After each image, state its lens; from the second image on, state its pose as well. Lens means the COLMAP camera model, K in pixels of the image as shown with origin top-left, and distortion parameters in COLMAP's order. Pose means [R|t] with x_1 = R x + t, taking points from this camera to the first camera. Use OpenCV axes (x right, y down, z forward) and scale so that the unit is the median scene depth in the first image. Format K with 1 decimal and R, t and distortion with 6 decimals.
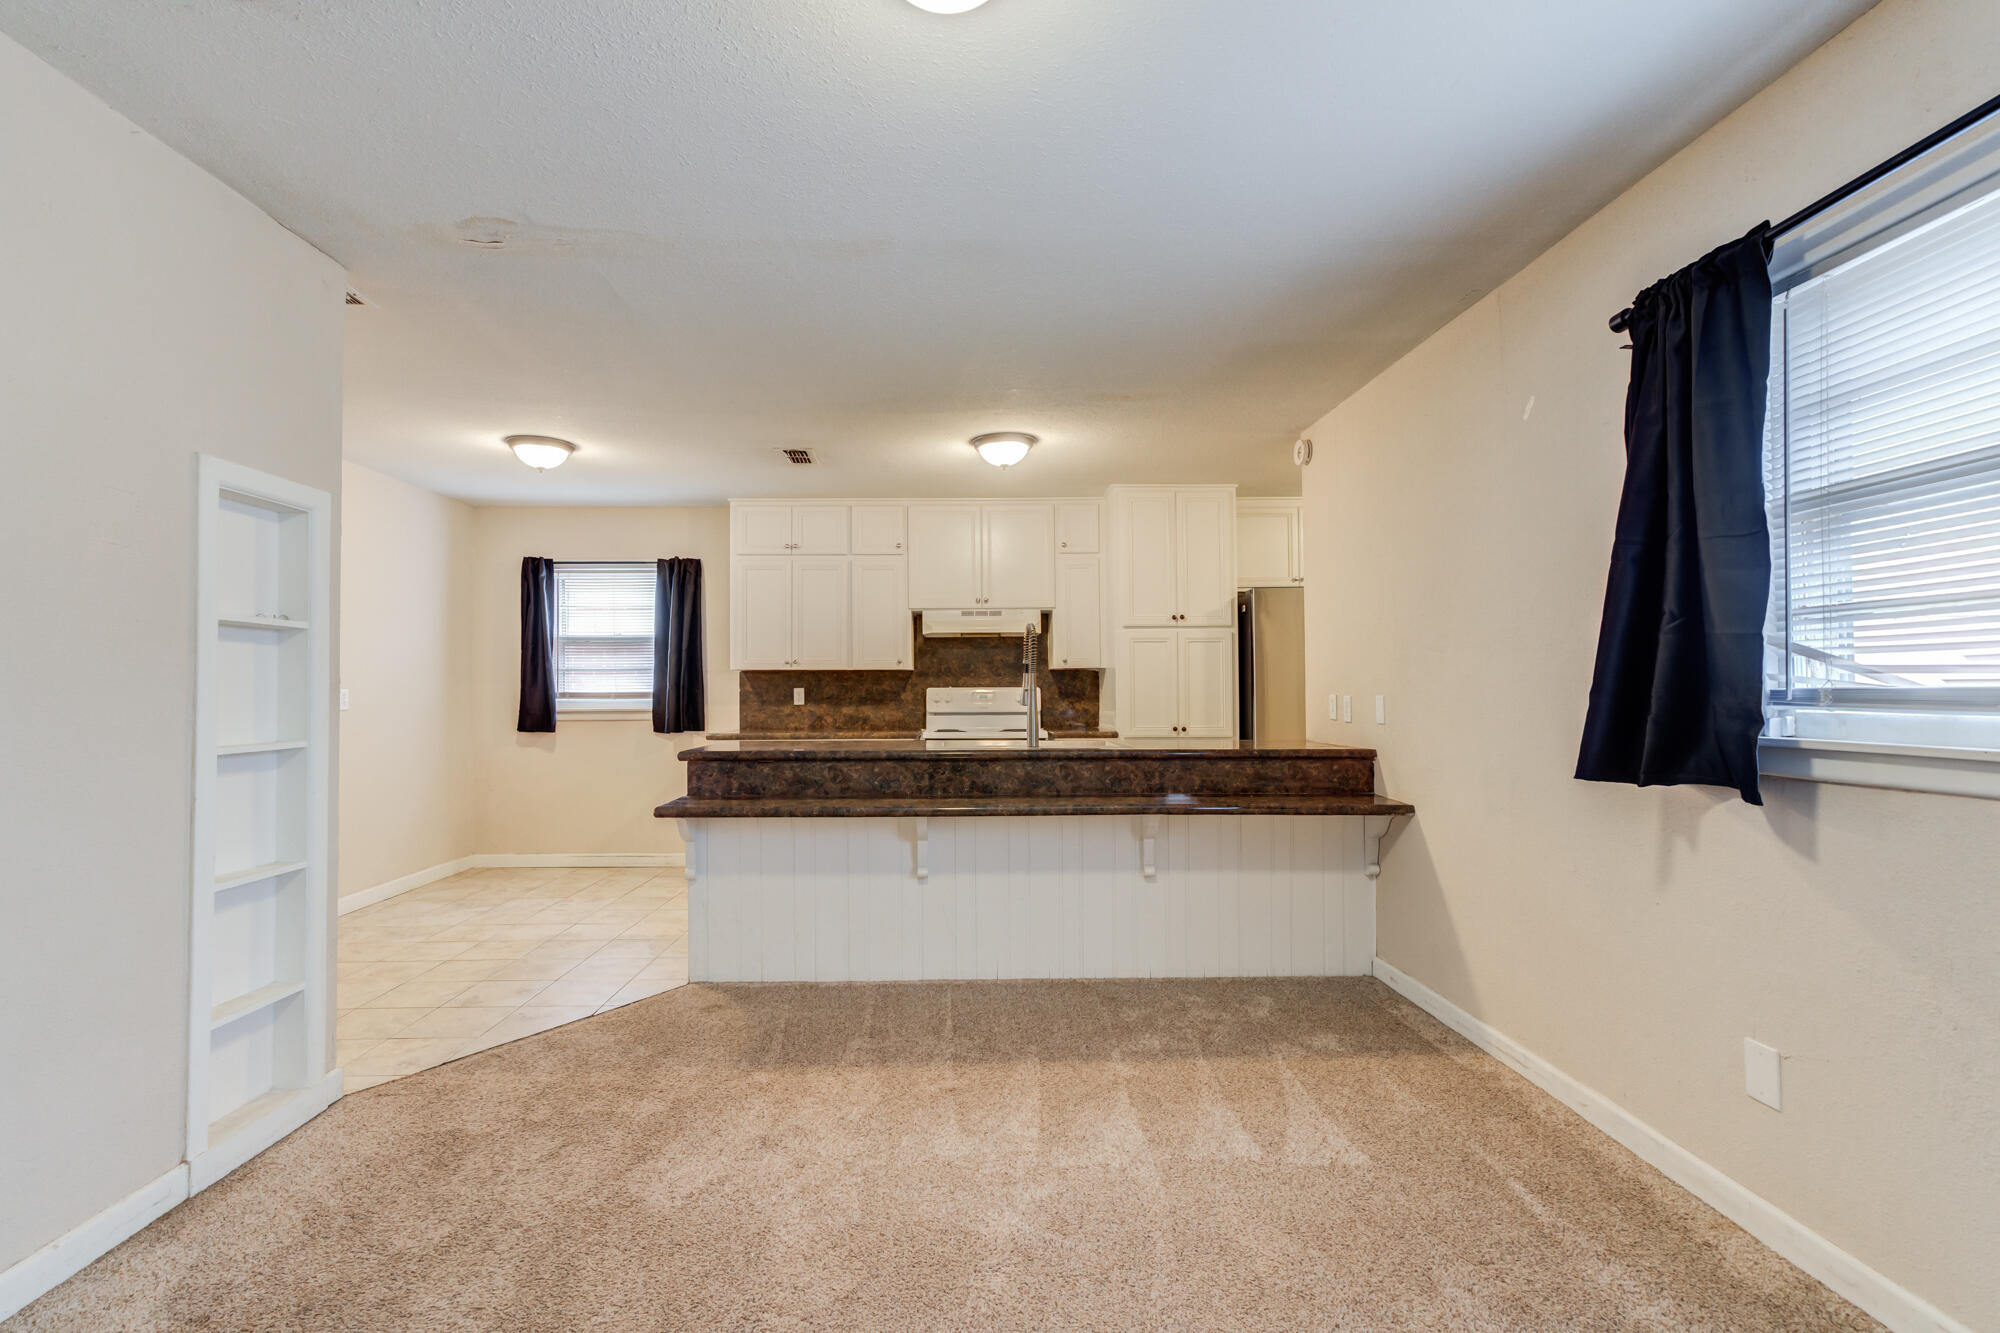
lens RADIAL K [[923.6, 0, 976.9], [0, 923.6, 674.6], [0, 0, 1]] dist [-0.022175, 0.018628]
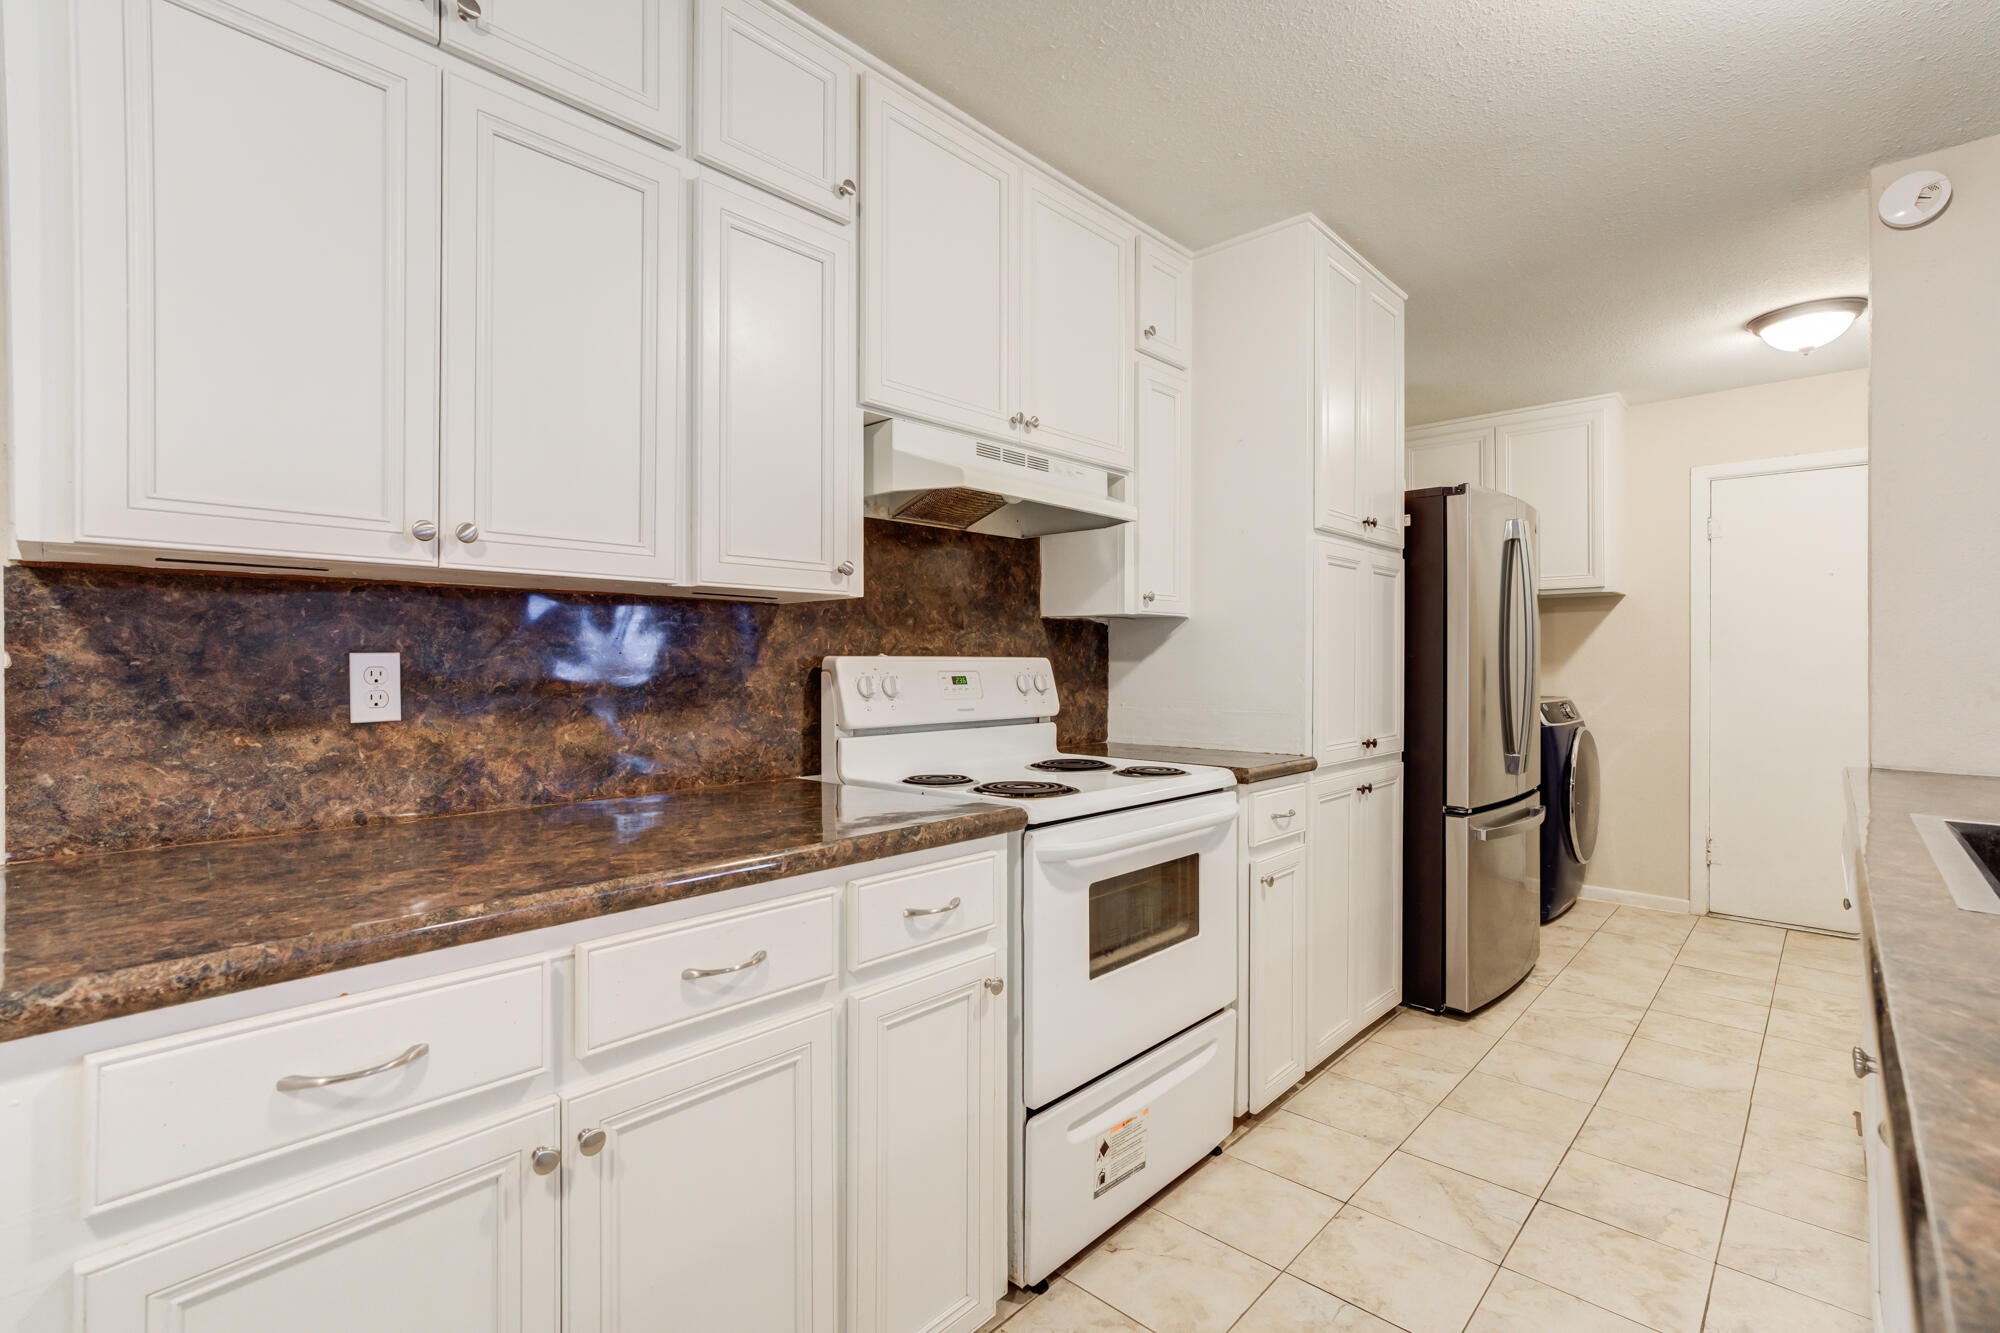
lens RADIAL K [[902.5, 0, 997.6], [0, 902.5, 656.6], [0, 0, 1]] dist [-0.017796, 0.013929]
pose [[0.696950, 0.008369, 0.717071, -0.418881], [-0.020471, 0.999757, 0.008228, 0.017550], [-0.716827, -0.020413, 0.696952, 1.215444]]
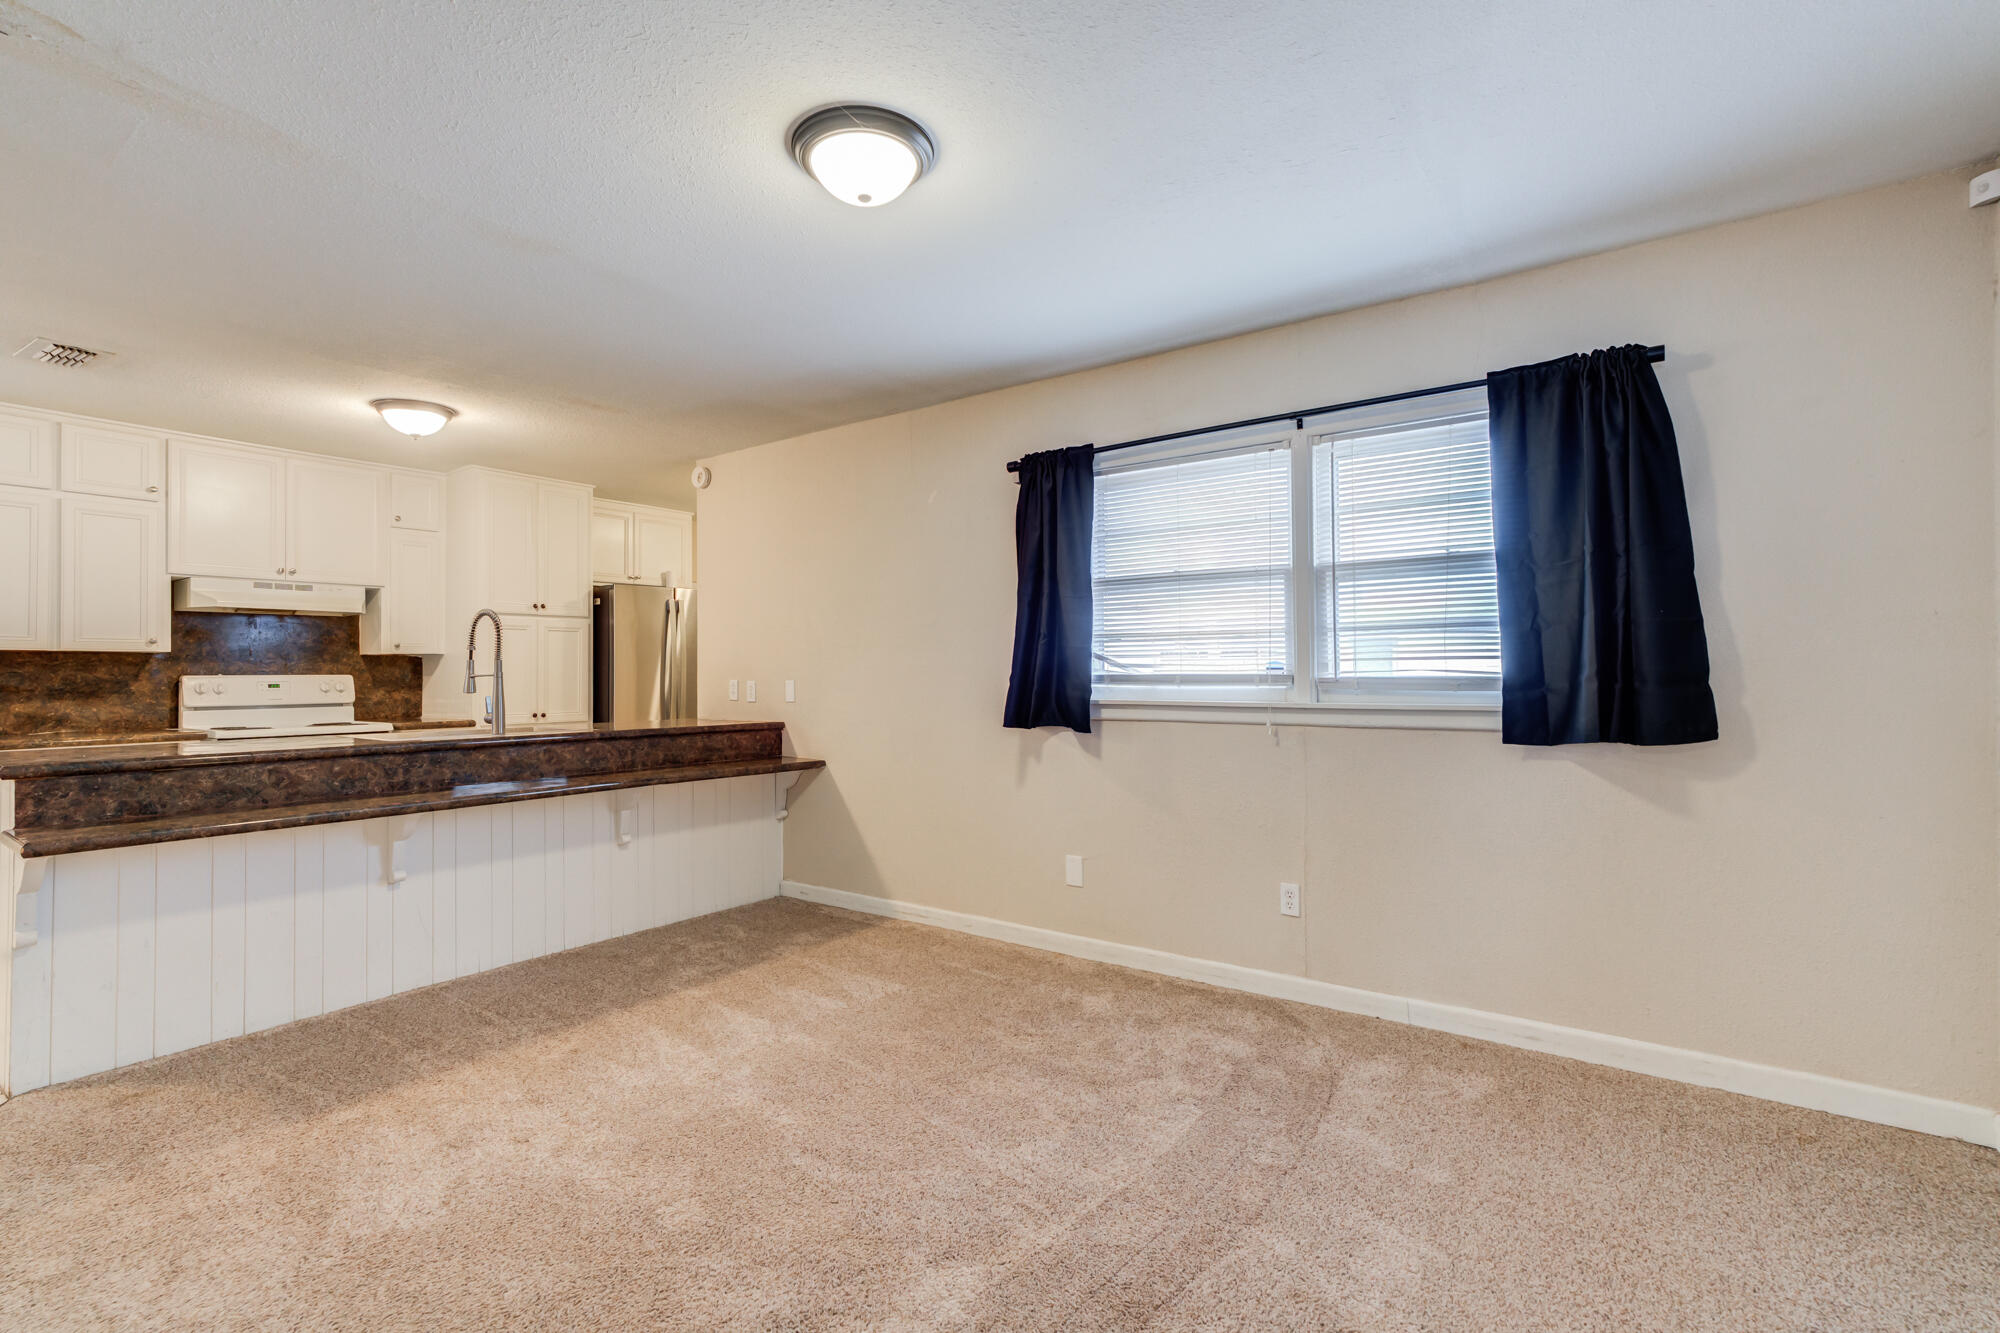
lens RADIAL K [[908.0, 0, 995.4], [0, 908.0, 659.4], [0, 0, 1]] dist [-0.015854, 0.017587]
pose [[0.603964, 0.012698, 0.796911, -0.418332], [-0.010042, 0.999915, -0.008321, 0.000329], [-0.796949, -0.002977, 0.604040, -0.017276]]
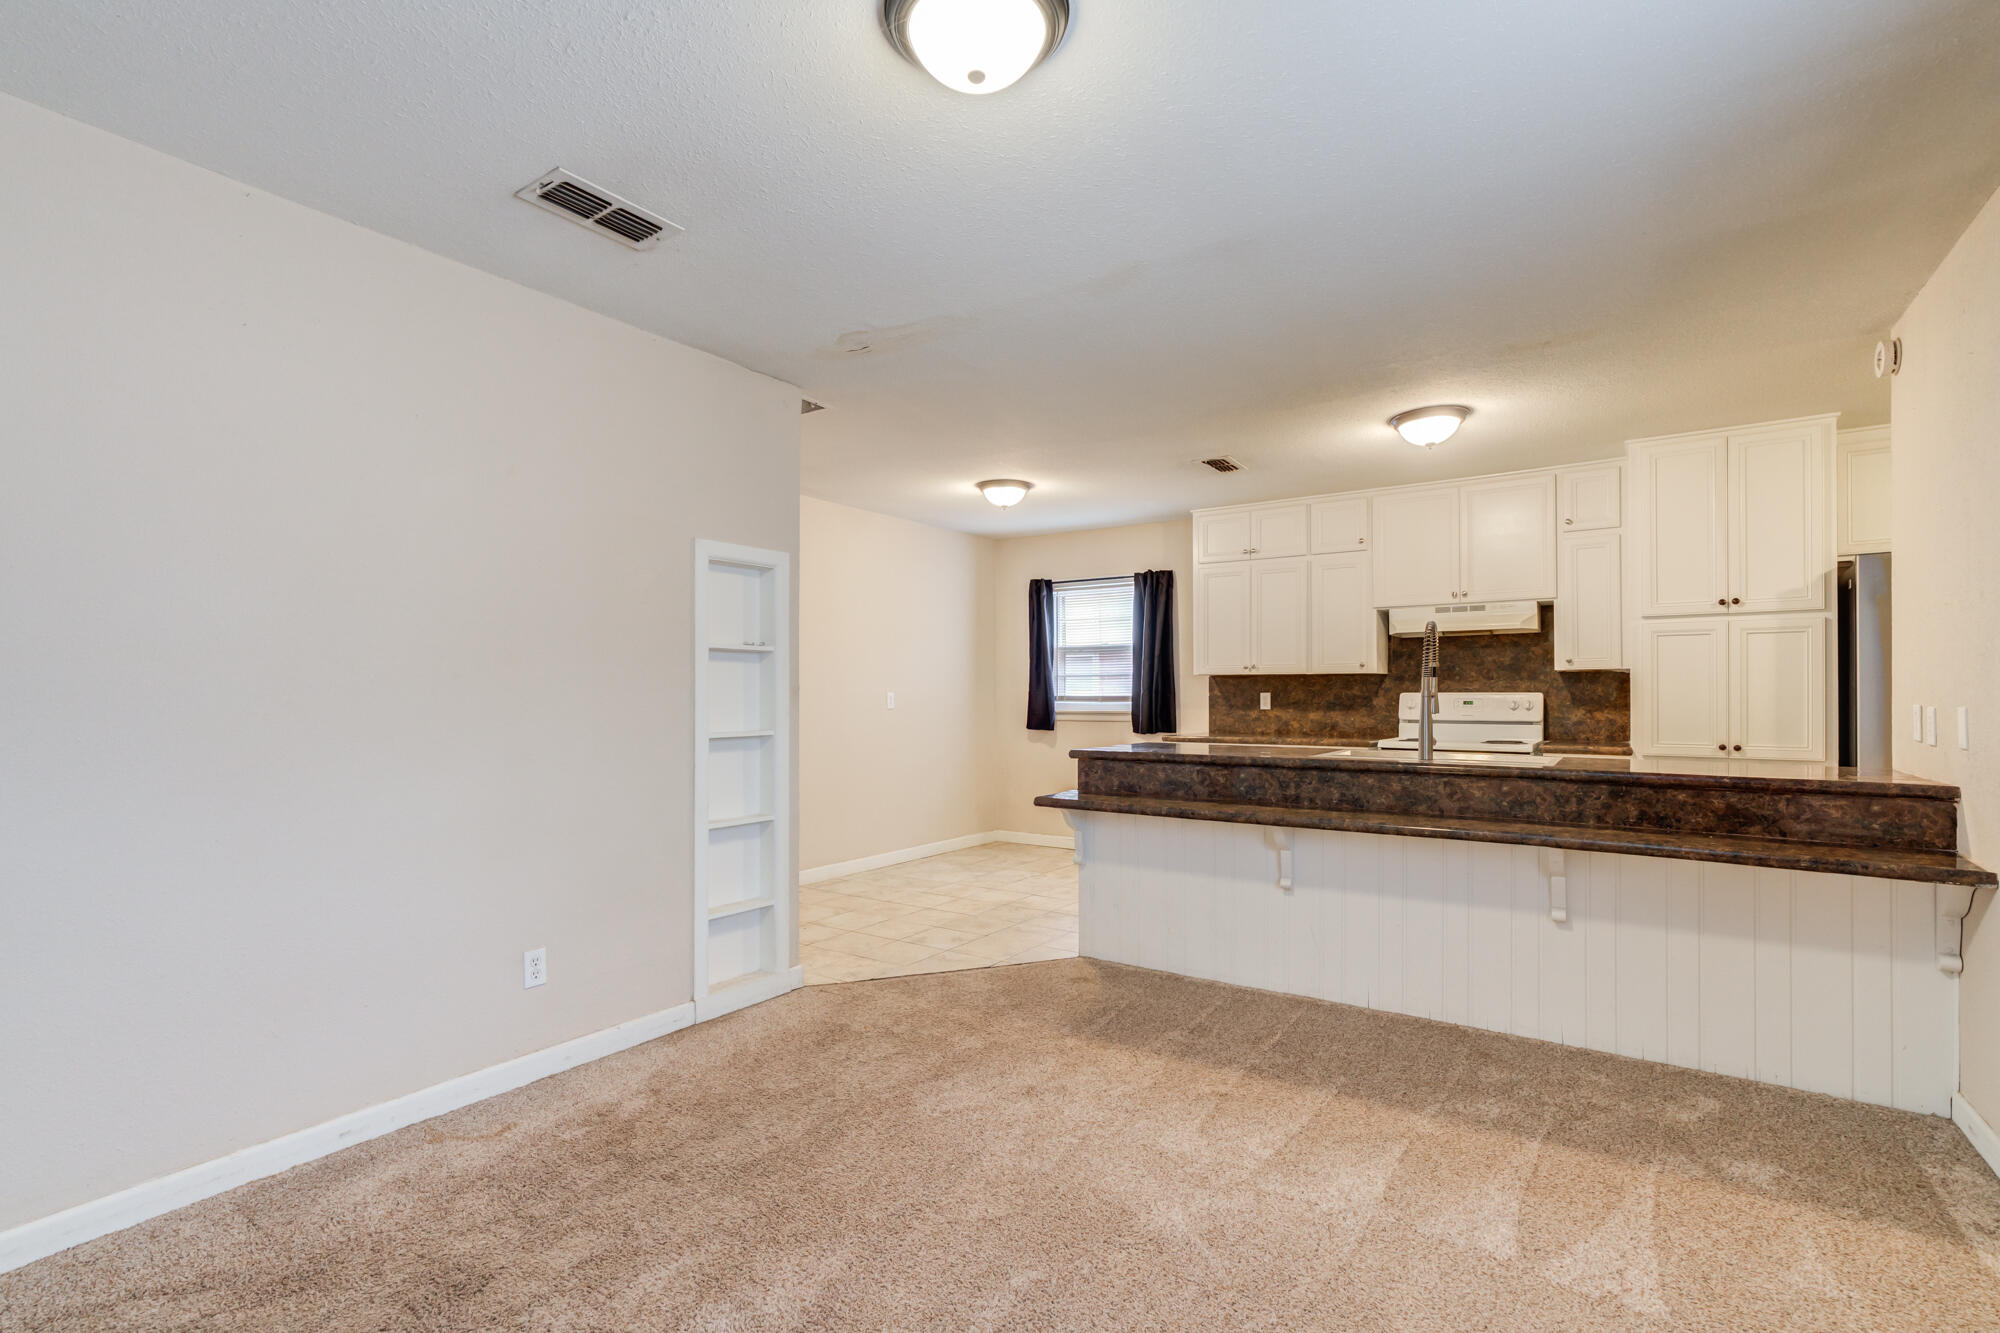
lens RADIAL K [[922.3, 0, 988.3], [0, 922.3, 693.3], [0, 0, 1]] dist [-0.024160, 0.017916]
pose [[0.807399, 0.003406, -0.589996, 0.257963], [0.006881, 0.999861, 0.015190, -0.003000], [0.589966, -0.016325, 0.807263, 0.034266]]
